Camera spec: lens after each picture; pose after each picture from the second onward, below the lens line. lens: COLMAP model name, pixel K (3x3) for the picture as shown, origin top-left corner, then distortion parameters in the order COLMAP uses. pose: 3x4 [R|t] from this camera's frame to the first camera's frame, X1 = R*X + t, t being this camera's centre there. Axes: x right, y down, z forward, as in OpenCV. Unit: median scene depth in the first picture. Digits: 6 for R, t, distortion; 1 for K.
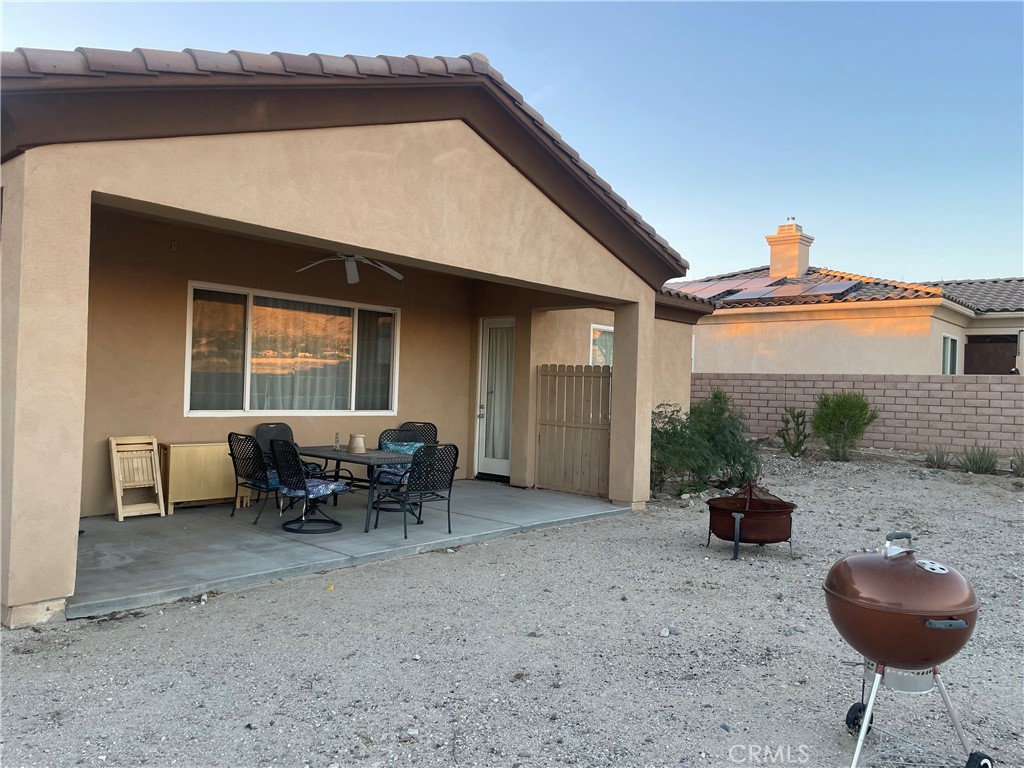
lens RADIAL K [[768.7, 0, 512.5], [0, 768.7, 387.2], [0, 0, 1]] dist [0.042100, -0.002068]
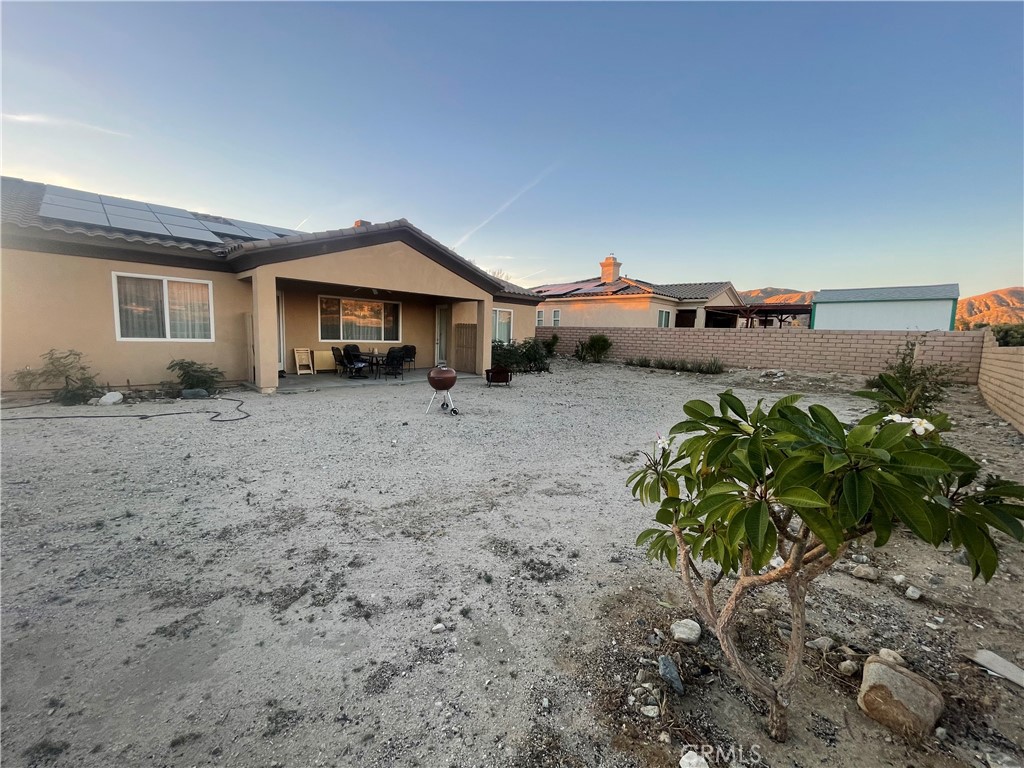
lens RADIAL K [[412.6, 0, 508.9], [0, 412.6, 382.4], [0, 0, 1]] dist [-0.003616, 0.000001]
pose [[0.998090, 0.008026, -0.061250, 0.301900], [-0.000821, 0.993161, 0.116750, 0.006083], [0.061769, -0.116477, 0.991271, -0.403981]]
